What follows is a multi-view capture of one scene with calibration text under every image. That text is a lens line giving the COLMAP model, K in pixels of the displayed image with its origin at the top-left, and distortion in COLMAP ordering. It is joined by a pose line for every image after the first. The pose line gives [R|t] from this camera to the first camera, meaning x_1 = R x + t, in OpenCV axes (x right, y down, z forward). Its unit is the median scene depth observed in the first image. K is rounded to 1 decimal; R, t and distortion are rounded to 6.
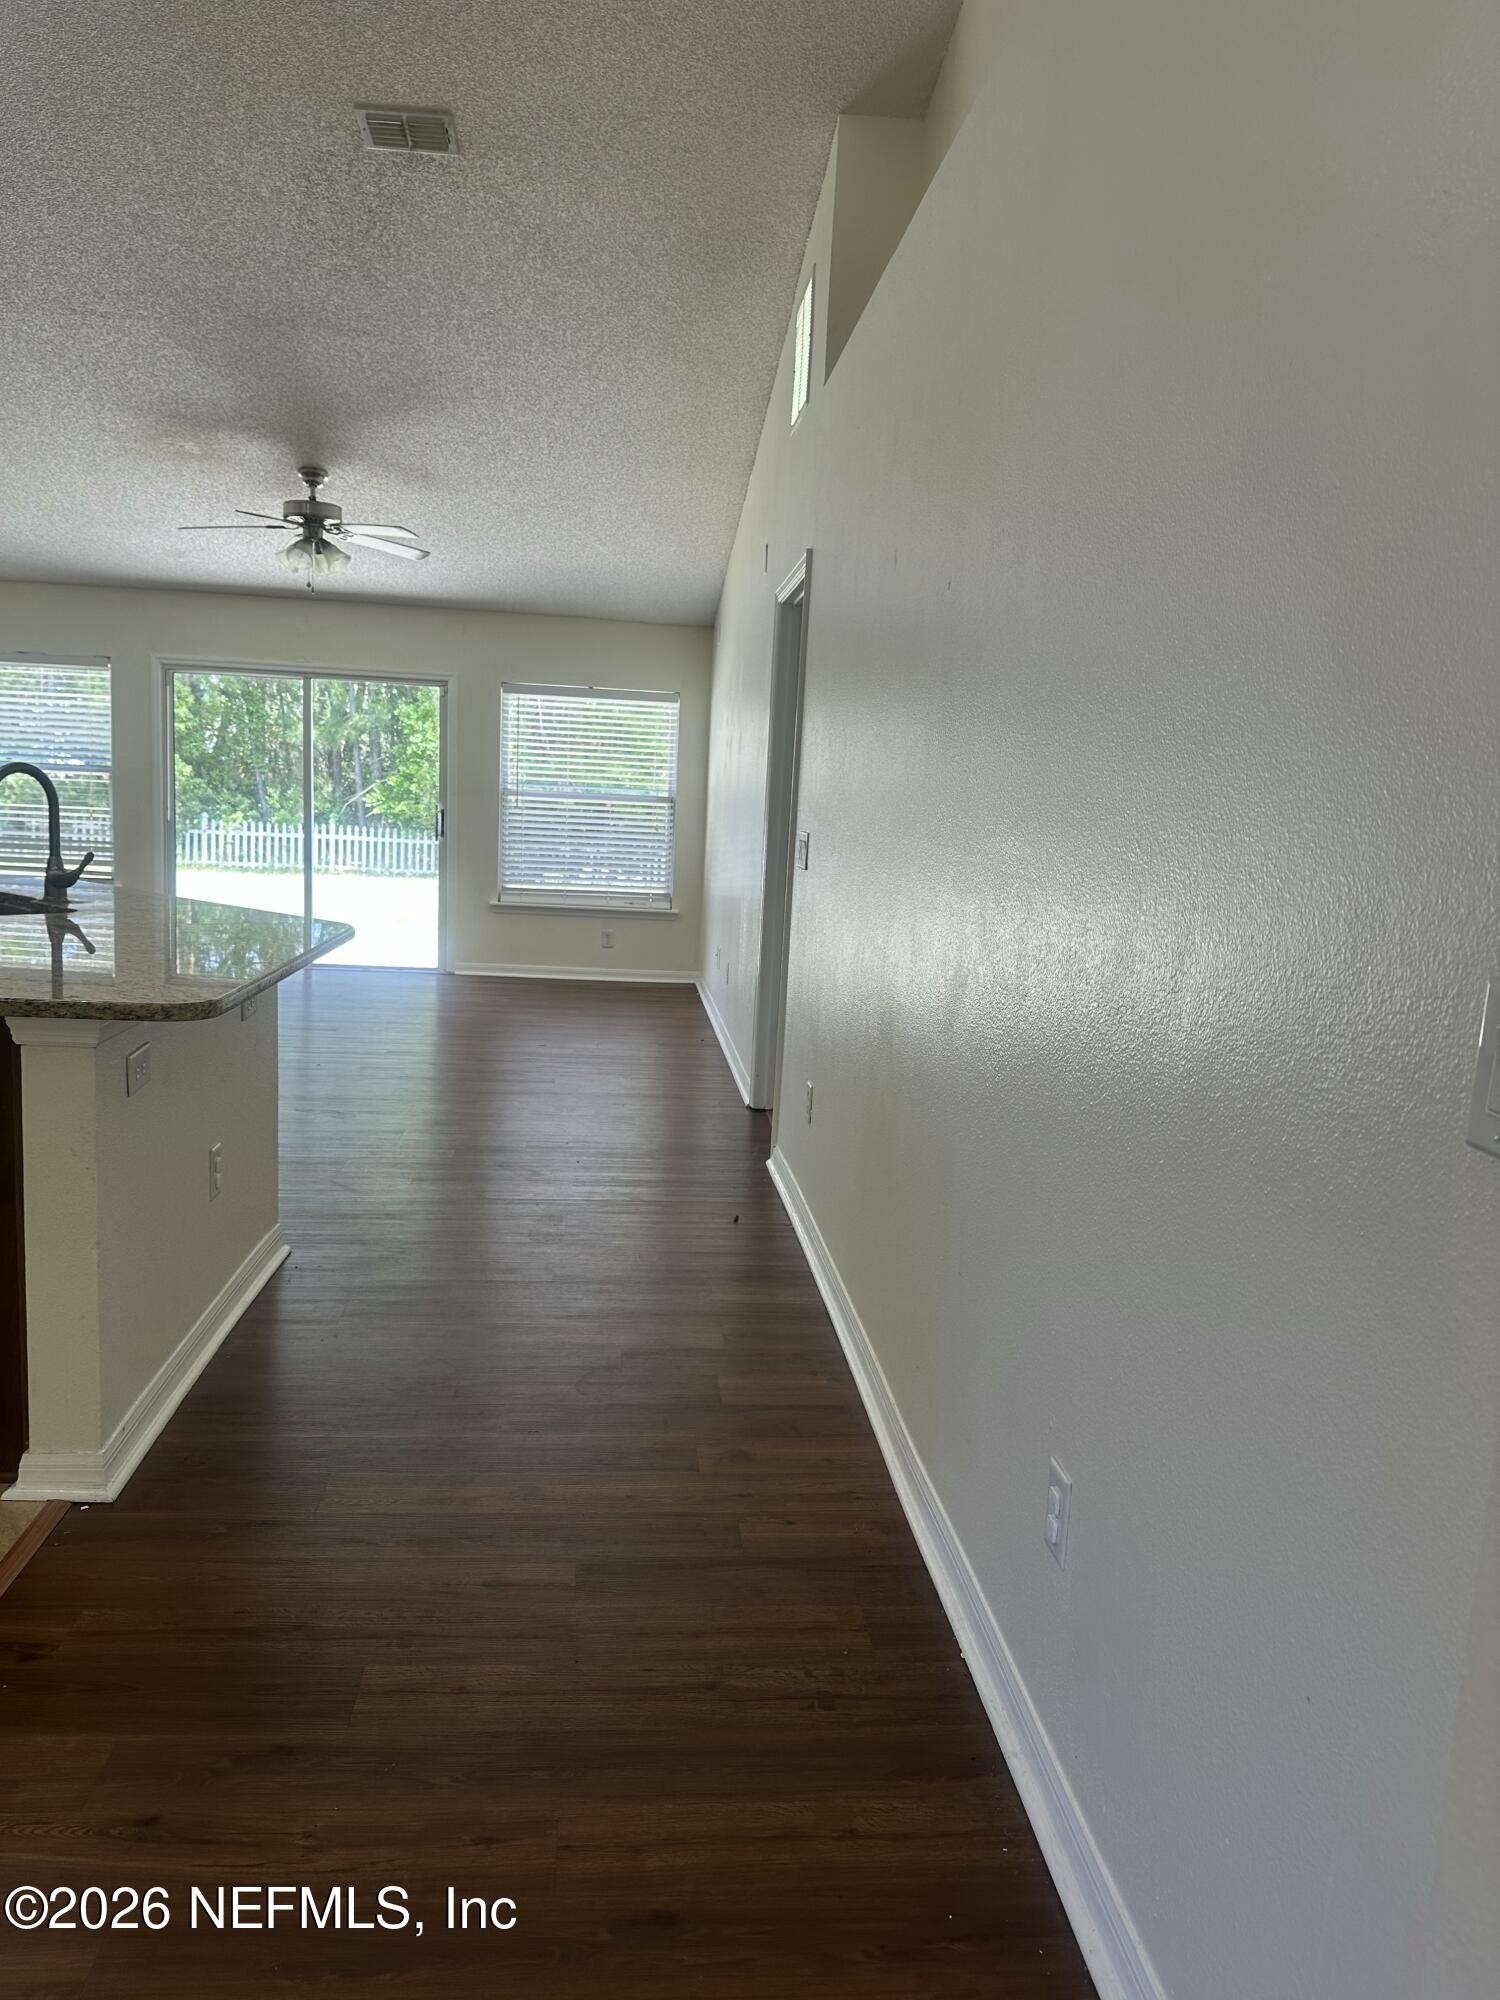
lens RADIAL K [[1384.8, 0, 755.1], [0, 1384.8, 1005.2], [0, 0, 1]] dist [0.007391, -0.026316]
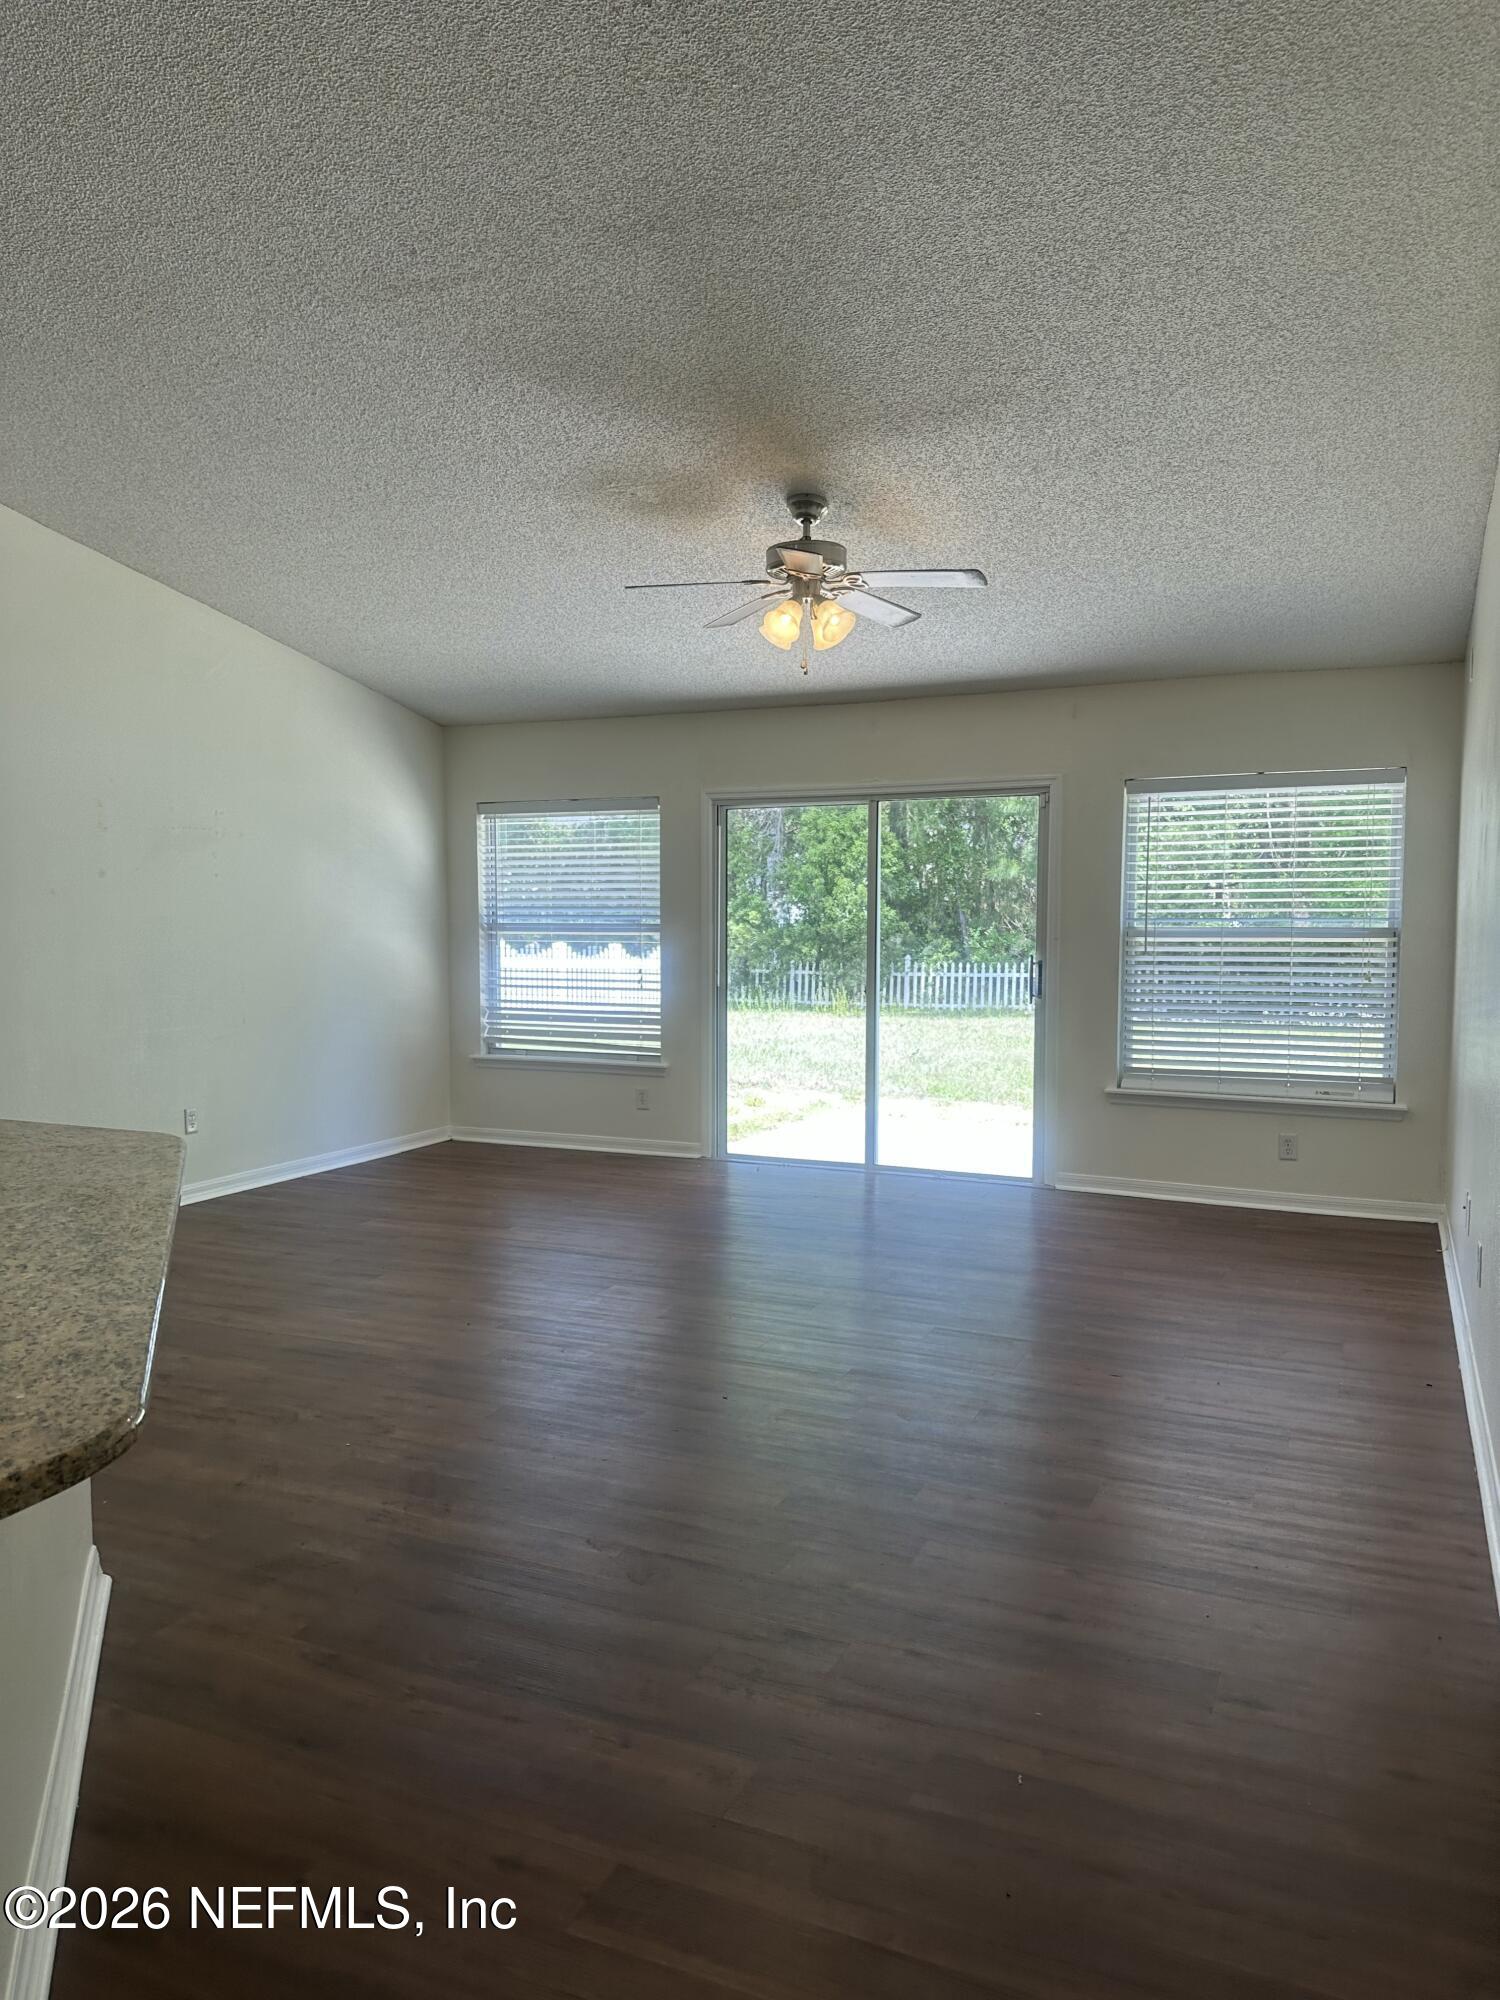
lens RADIAL K [[1367.1, 0, 757.1], [0, 1367.1, 1007.3], [0, 0, 1]] dist [0.114269, -0.131473]
pose [[0.866606, -0.016827, -0.498709, 0.005282], [-0.028235, 0.996176, -0.082676, -0.053765], [0.498194, 0.085728, 0.862817, 0.309072]]
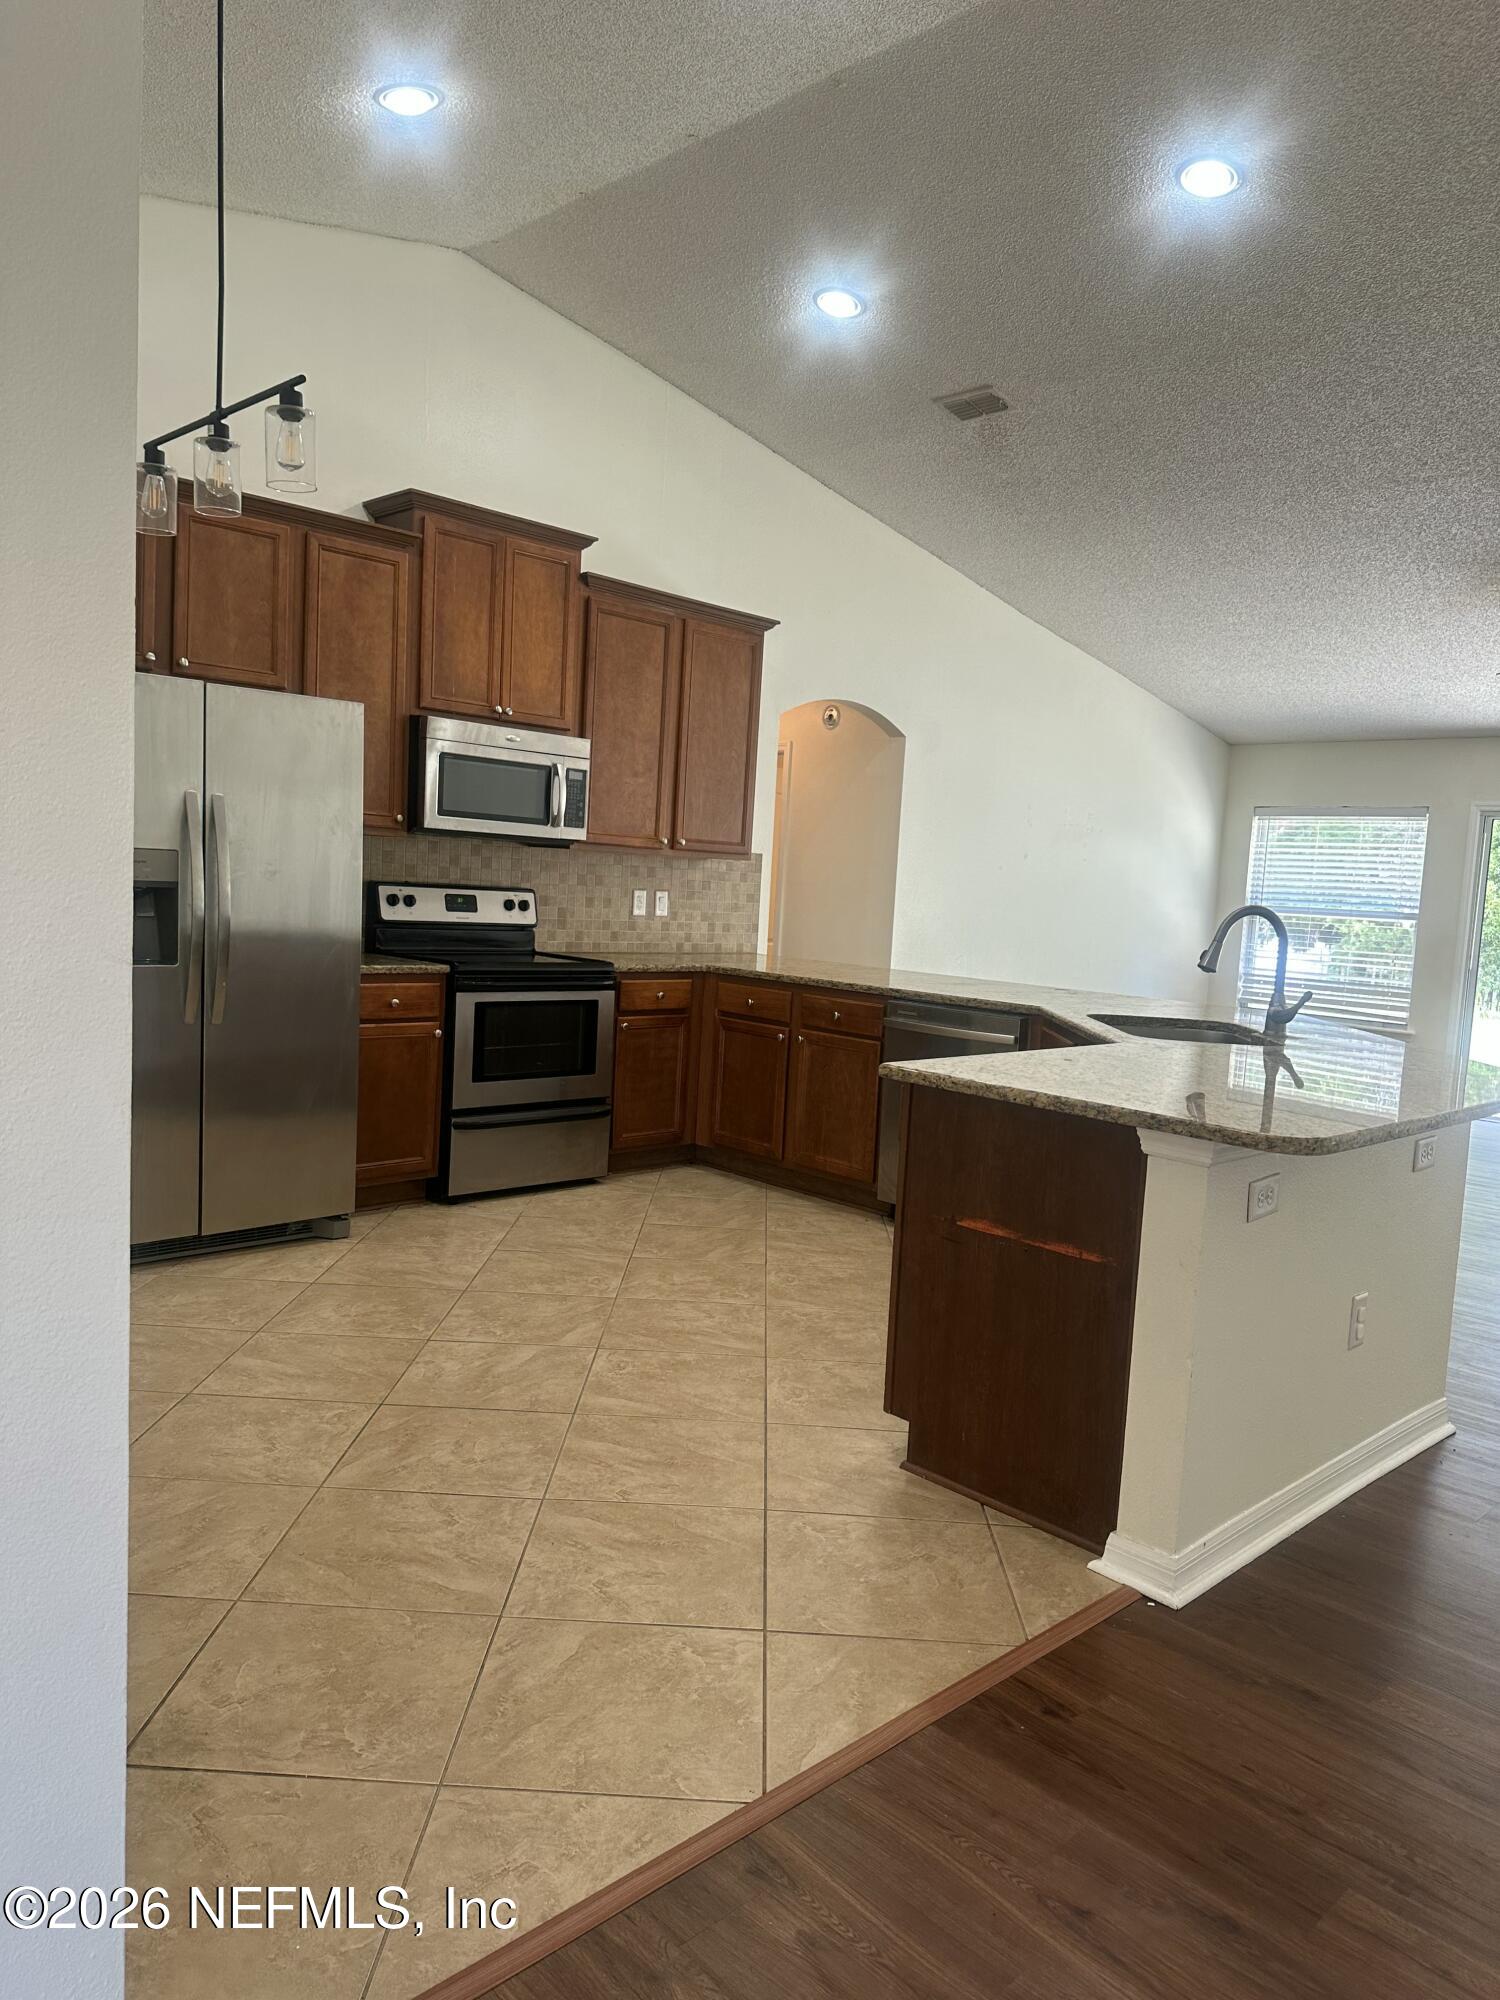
lens RADIAL K [[1384.8, 0, 755.1], [0, 1384.8, 1005.2], [0, 0, 1]] dist [0.007391, -0.026316]
pose [[0.622309, 0.055202, -0.780823, 0.024289], [-0.137903, 0.989640, -0.039943, -0.000385], [0.770528, 0.132535, 0.623475, 0.011275]]
